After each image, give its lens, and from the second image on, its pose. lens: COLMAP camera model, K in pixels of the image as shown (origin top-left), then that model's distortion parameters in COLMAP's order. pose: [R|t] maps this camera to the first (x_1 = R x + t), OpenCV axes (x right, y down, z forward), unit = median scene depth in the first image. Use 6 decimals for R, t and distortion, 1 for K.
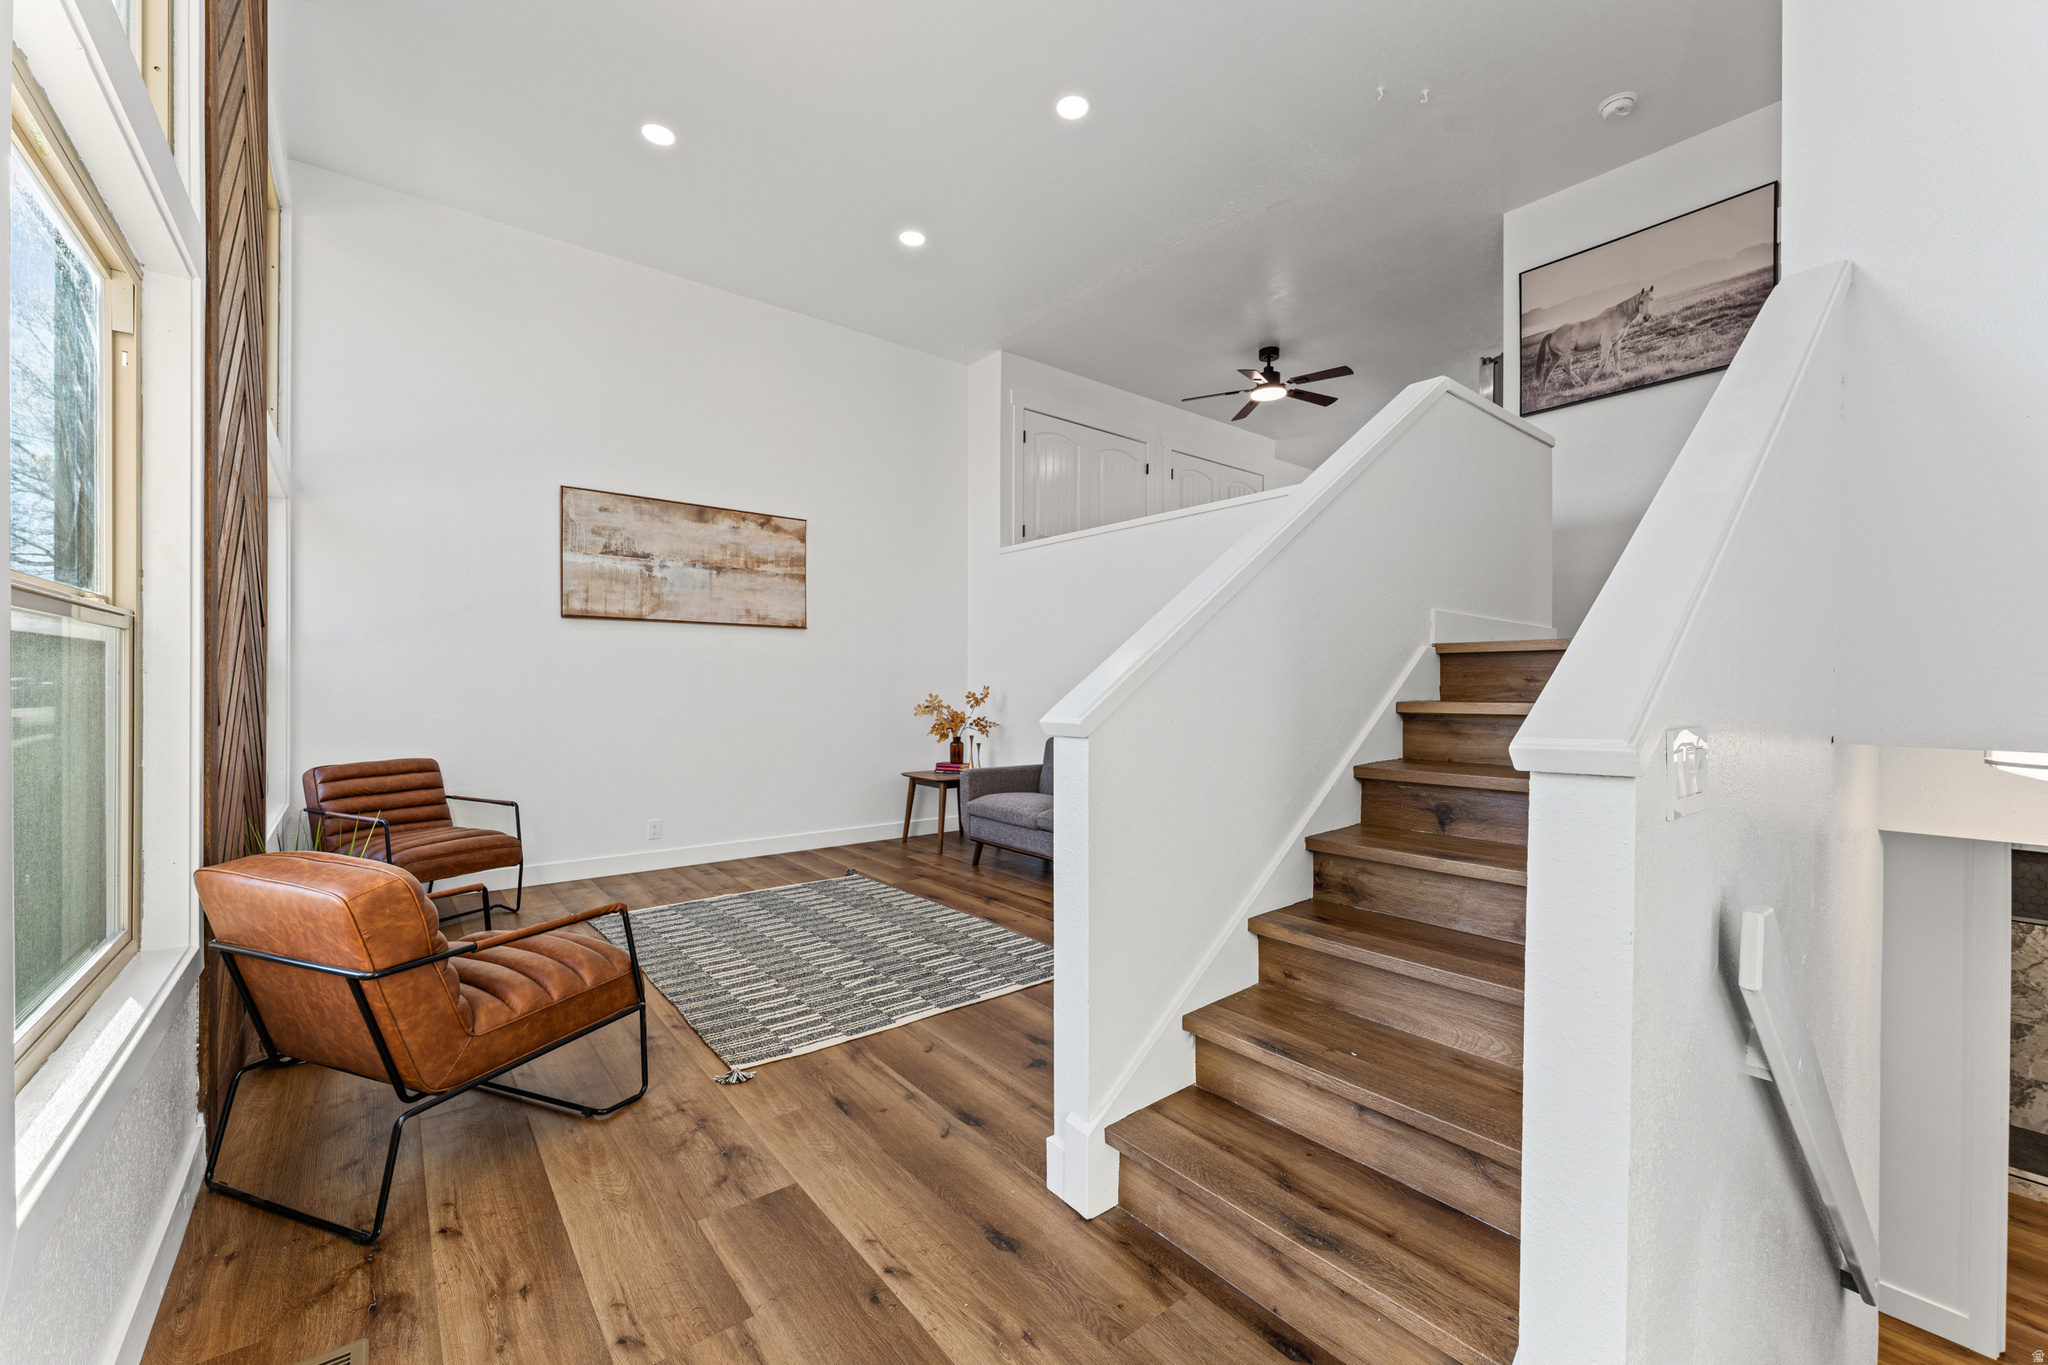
lens RADIAL K [[803.7, 0, 1020.0], [0, 803.7, 667.7], [0, 0, 1]] dist [0.000439, -0.000005]
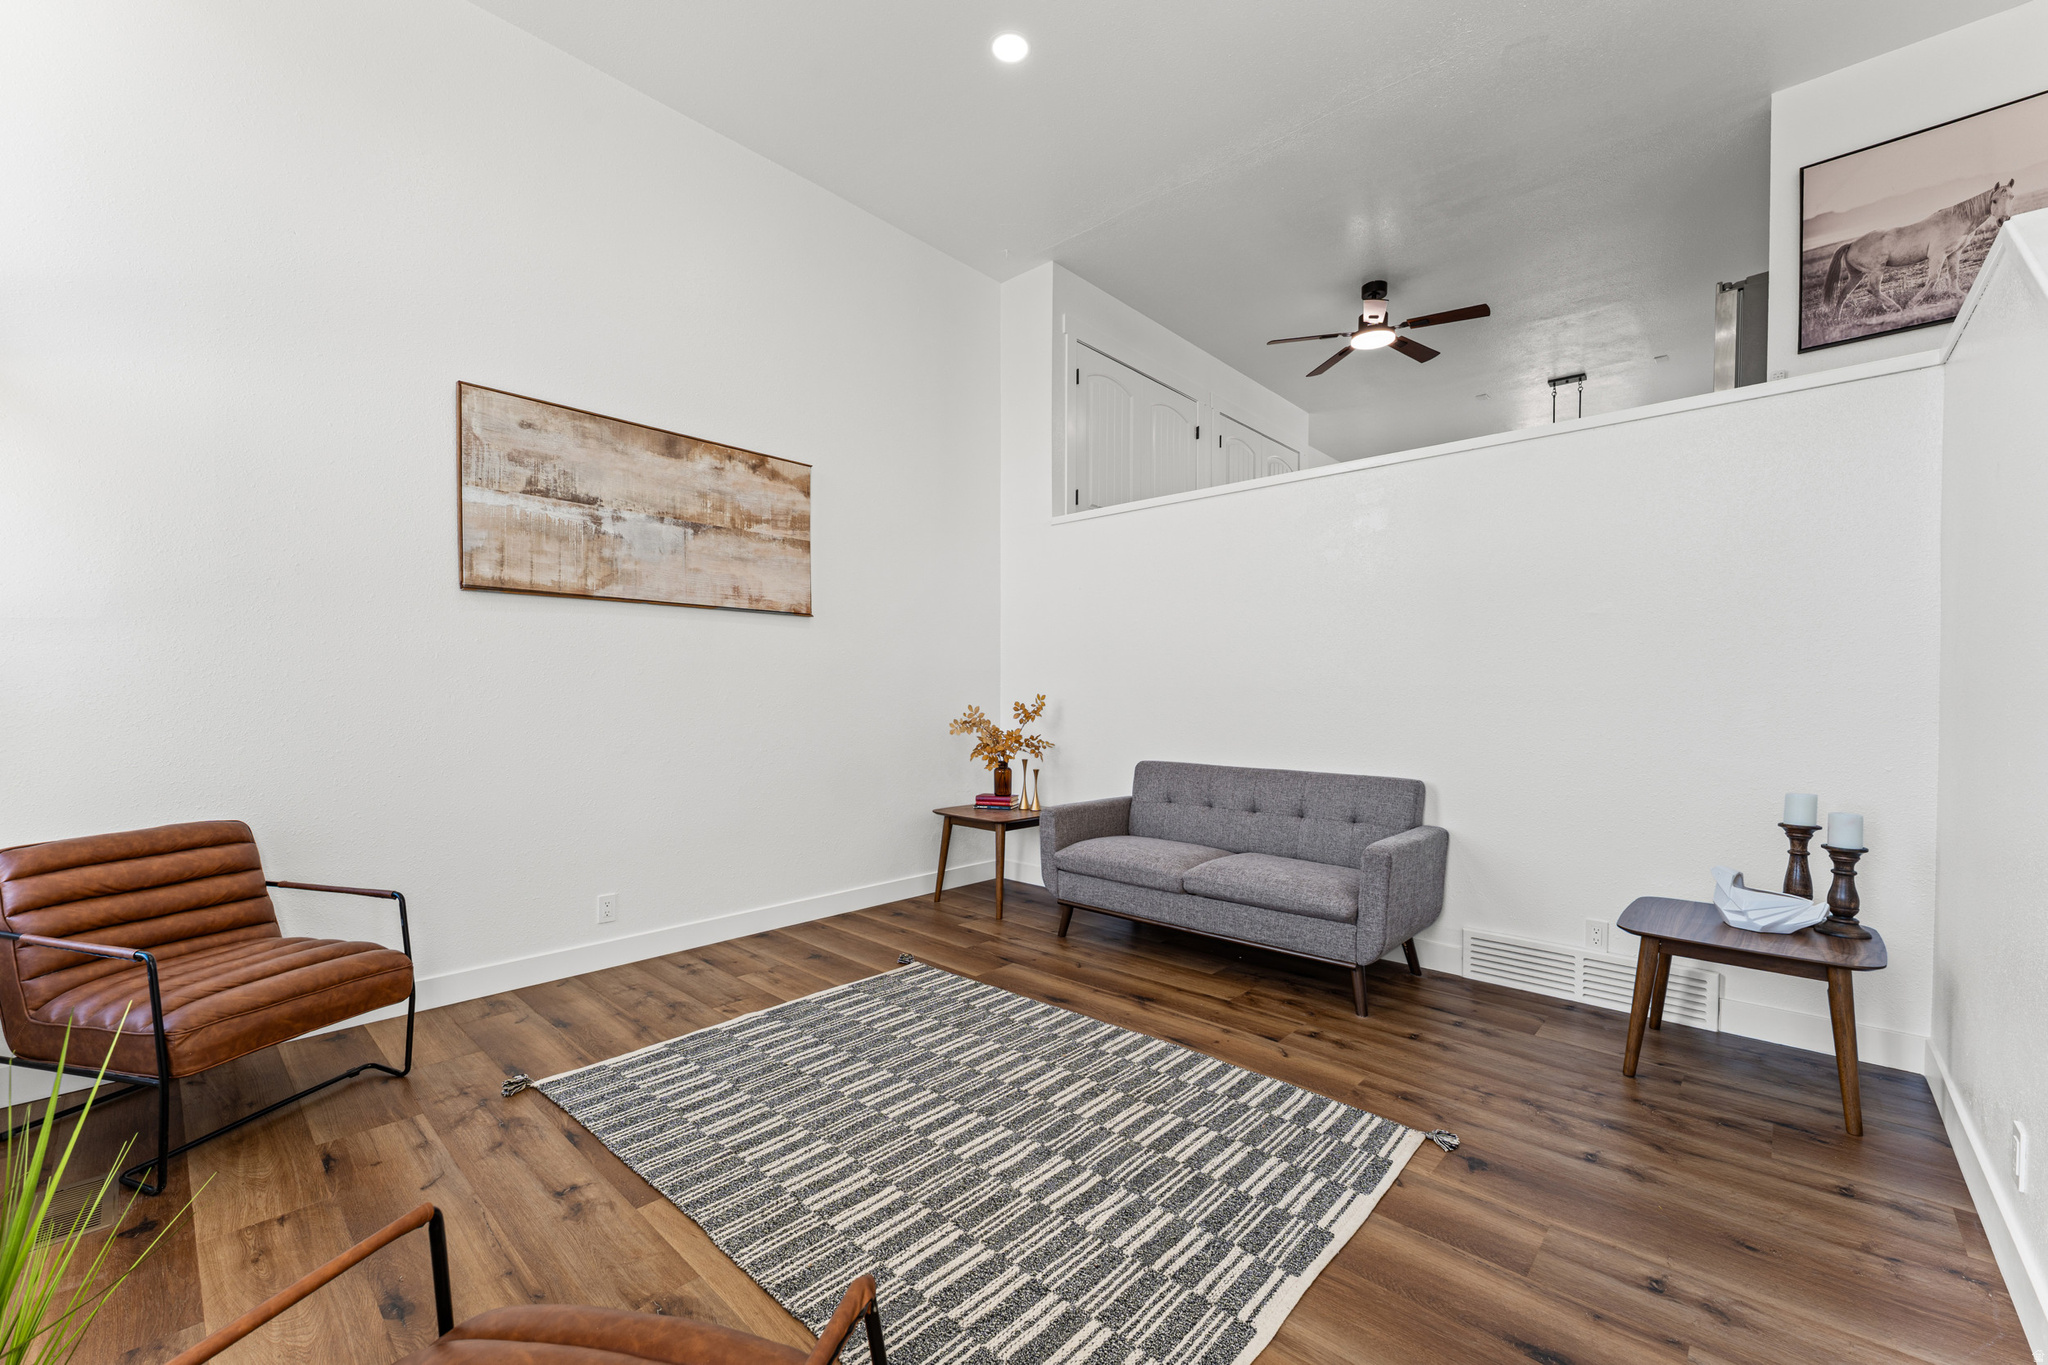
lens RADIAL K [[821.8, 0, 1025.5], [0, 821.8, 689.3], [0, 0, 1]] dist [0.000022, -0.000110]
pose [[0.988803, -0.000429, 0.149225, -0.224170], [-0.002293, 0.999834, 0.018068, 0.004102], [-0.149208, -0.018208, 0.988638, 0.286135]]
